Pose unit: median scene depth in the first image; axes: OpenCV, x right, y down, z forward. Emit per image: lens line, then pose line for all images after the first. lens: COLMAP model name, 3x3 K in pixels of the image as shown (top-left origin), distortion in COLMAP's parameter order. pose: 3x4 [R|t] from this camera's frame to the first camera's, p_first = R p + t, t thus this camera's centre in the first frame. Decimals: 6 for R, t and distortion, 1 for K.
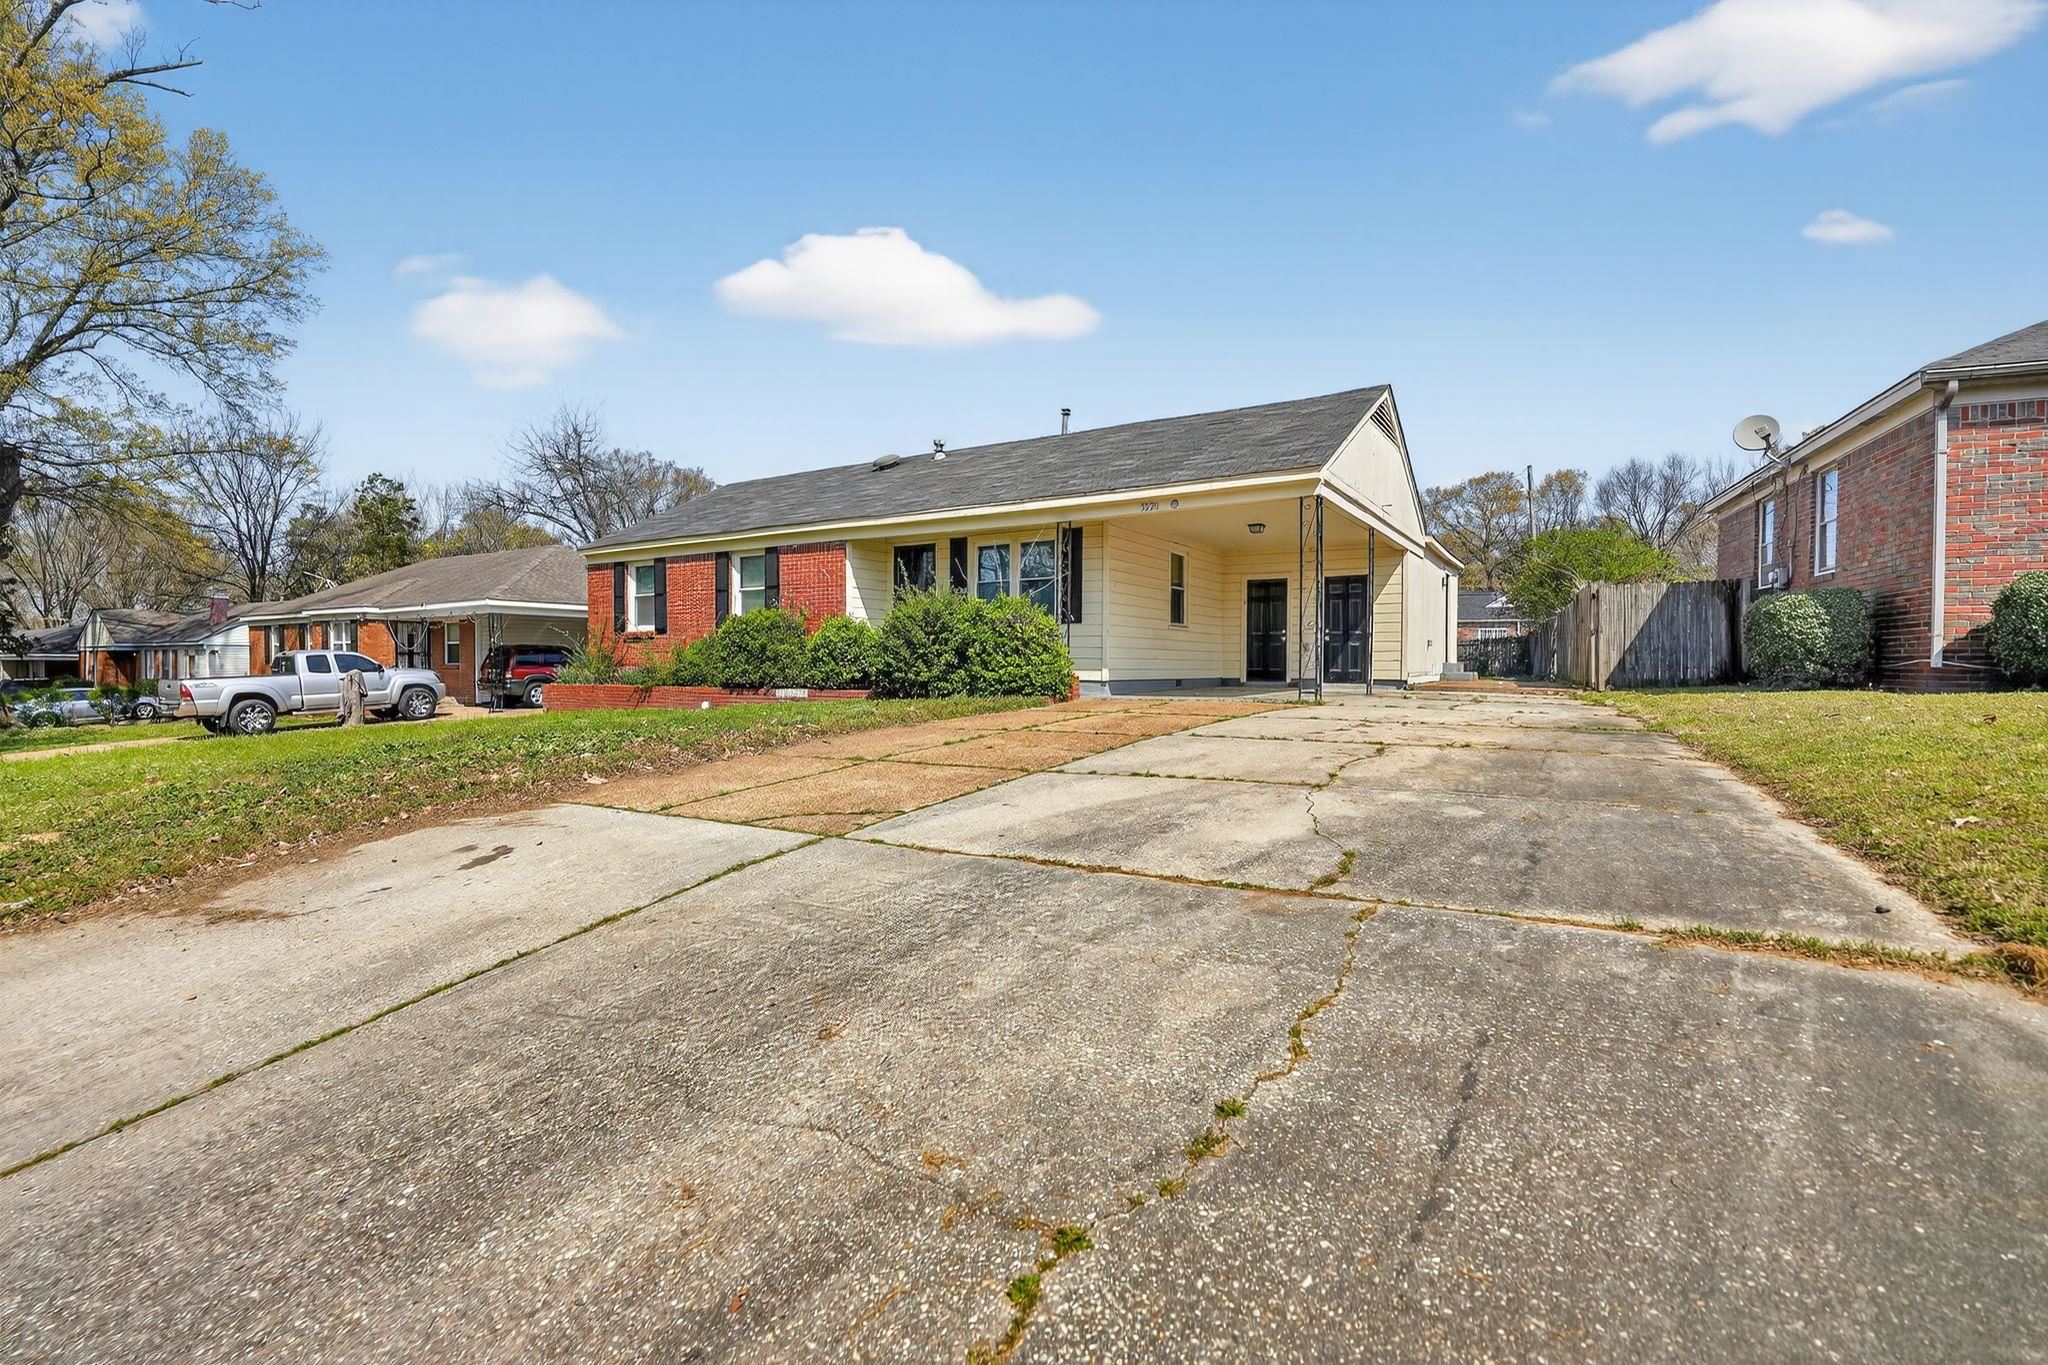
lens RADIAL K [[926.8, 0, 1022.7], [0, 926.8, 658.7], [0, 0, 1]] dist [-0.014114, 0.000529]
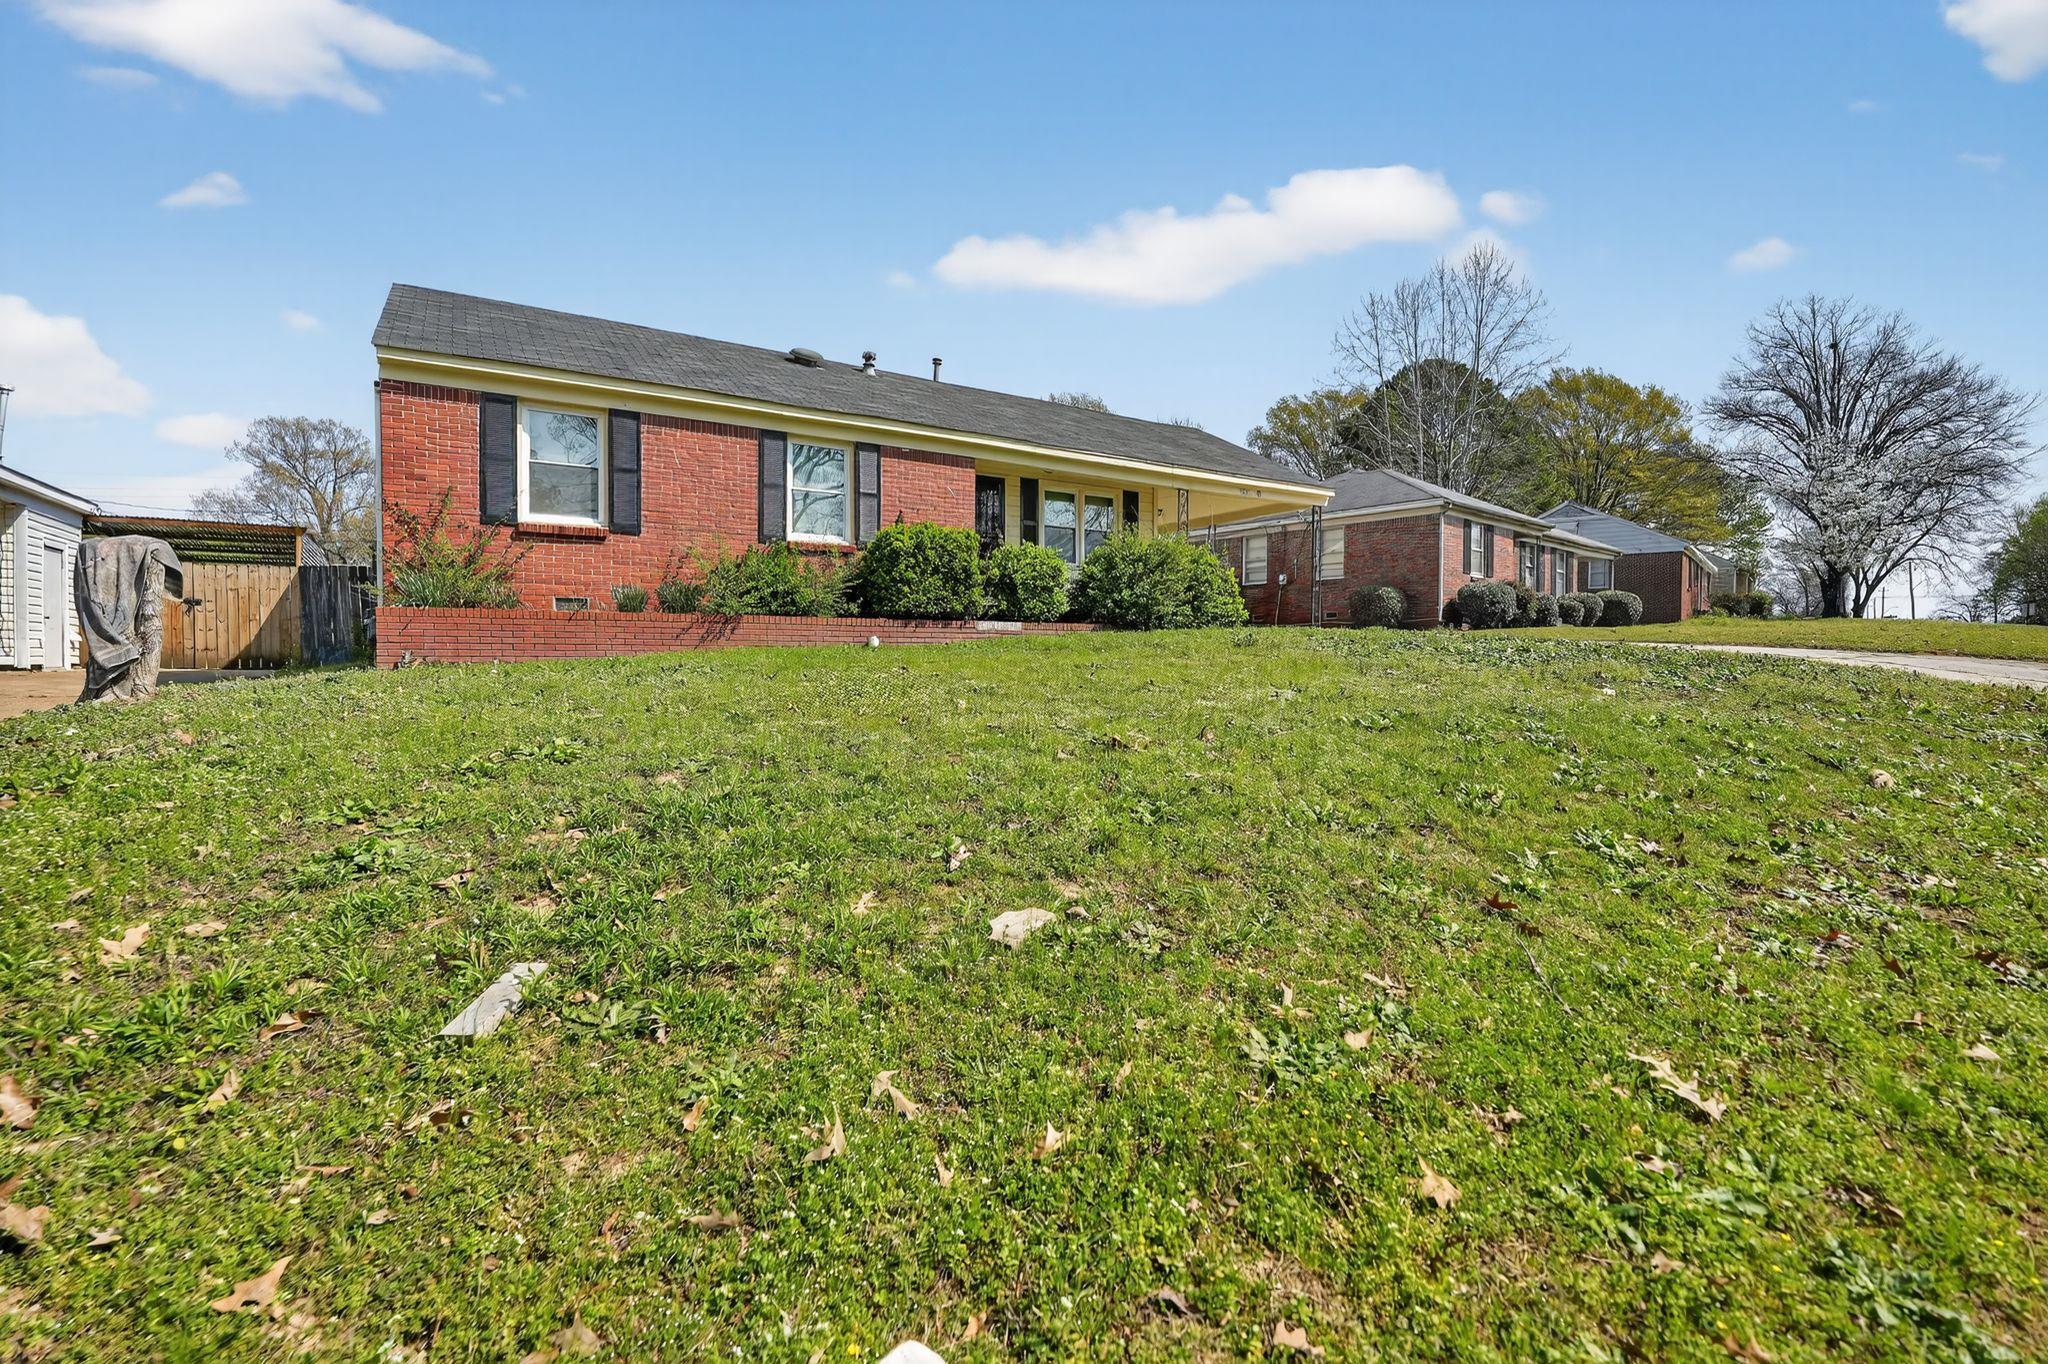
lens RADIAL K [[926.8, 0, 1022.7], [0, 926.8, 658.2], [0, 0, 1]] dist [-0.014114, 0.000529]
pose [[0.421741, -0.002901, 0.906712, -0.939632], [-0.009885, 0.999921, 0.007797, 0.055211], [-0.906662, -0.012251, 0.421679, 0.551844]]
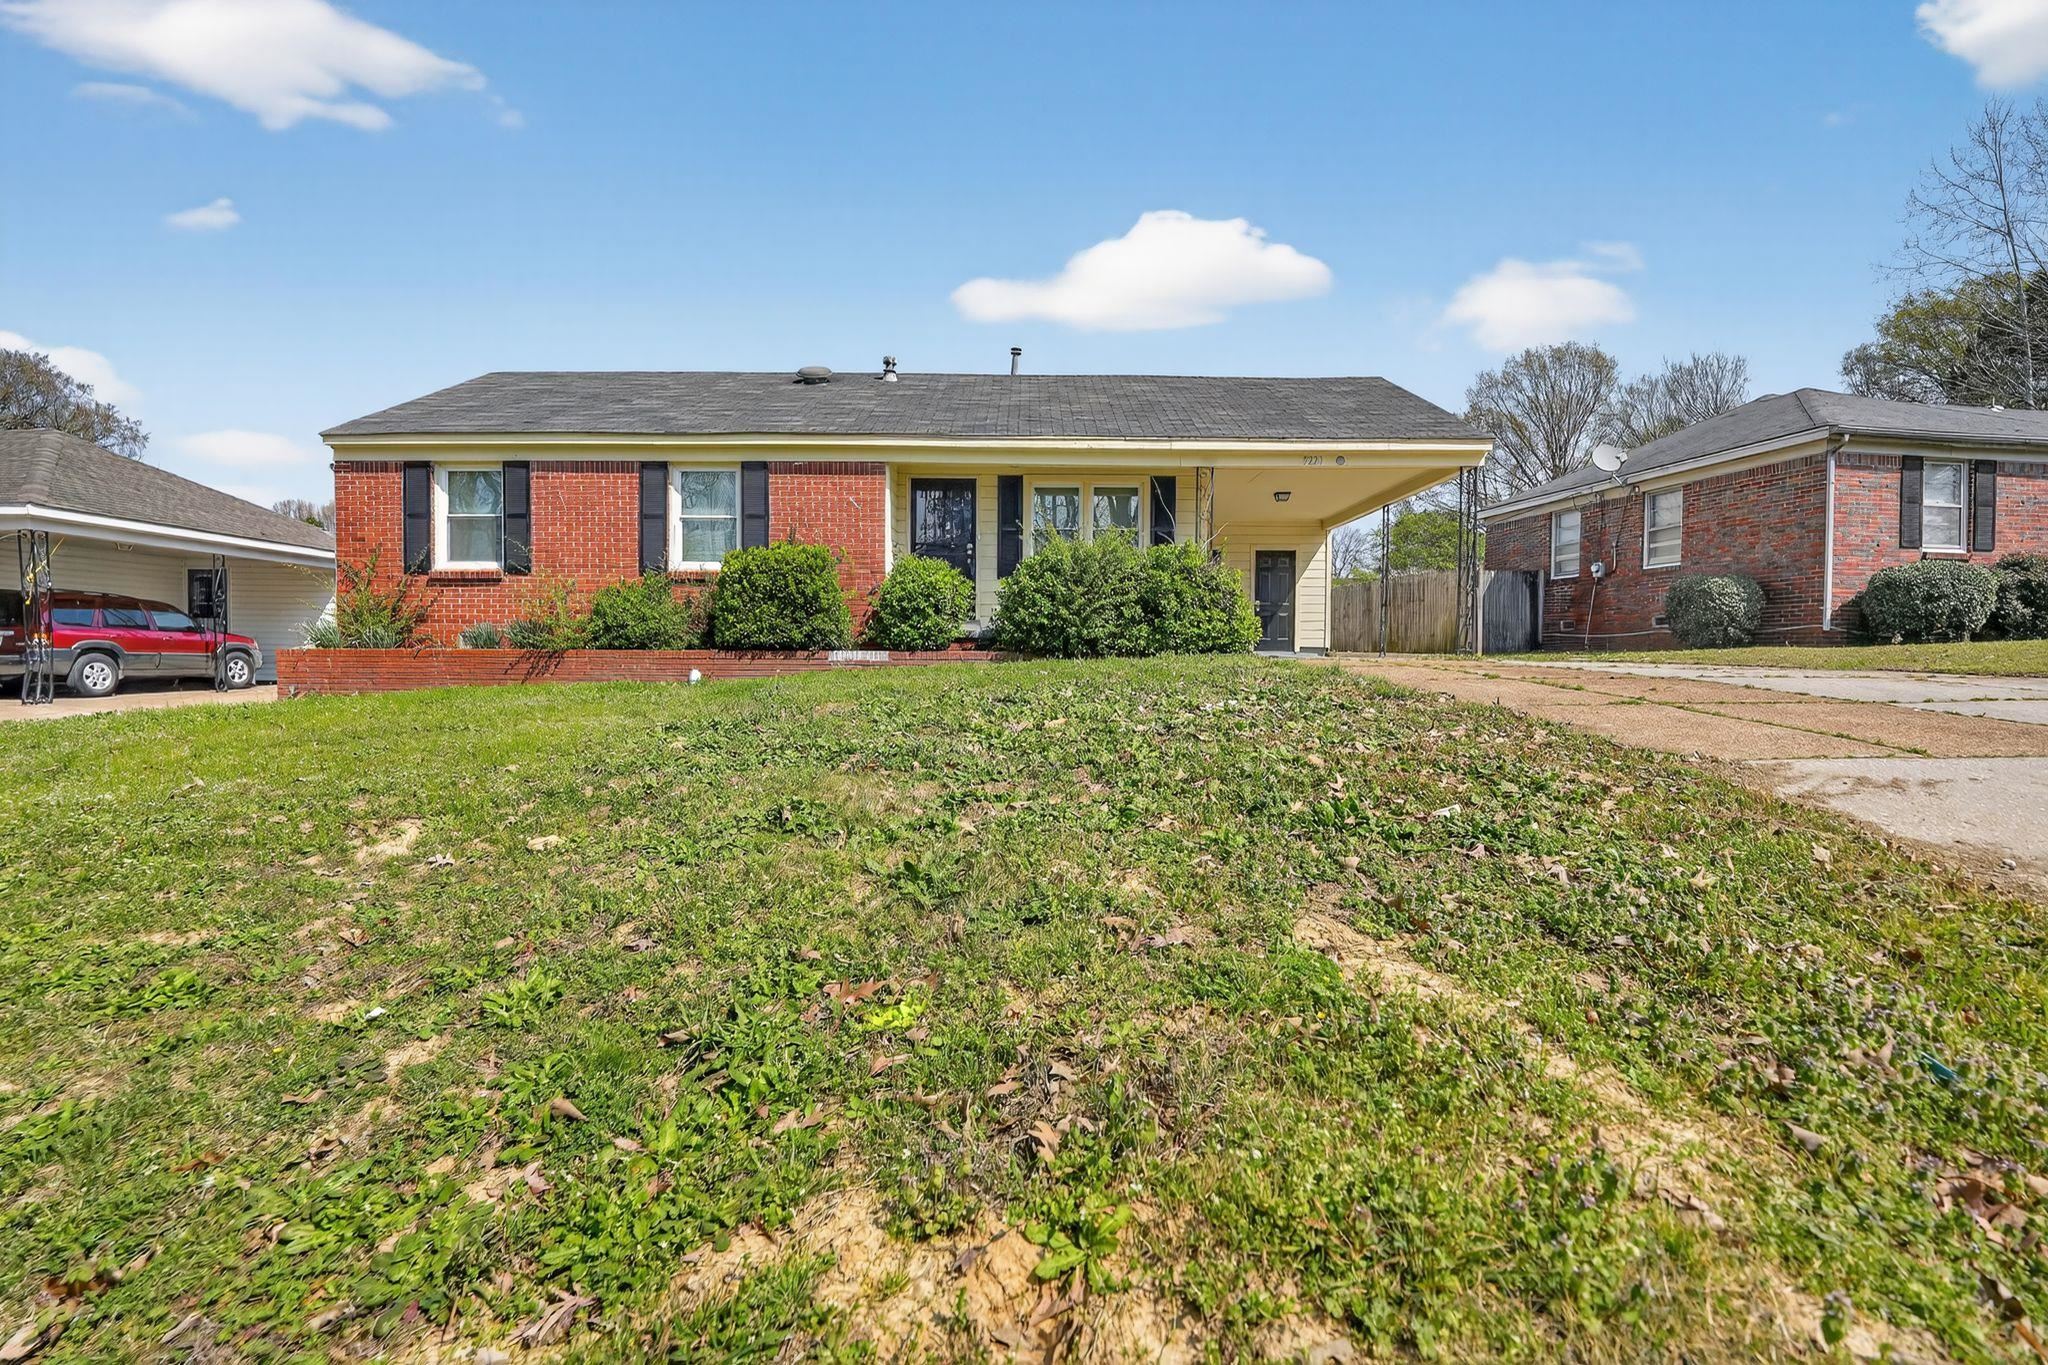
lens RADIAL K [[926.8, 0, 1022.7], [0, 926.8, 658.7], [0, 0, 1]] dist [-0.014114, 0.000529]
pose [[0.844474, 0.000401, 0.535597, -0.491498], [-0.007311, 0.999915, 0.010779, 0.027592], [-0.535547, -0.013018, 0.844405, 0.259503]]
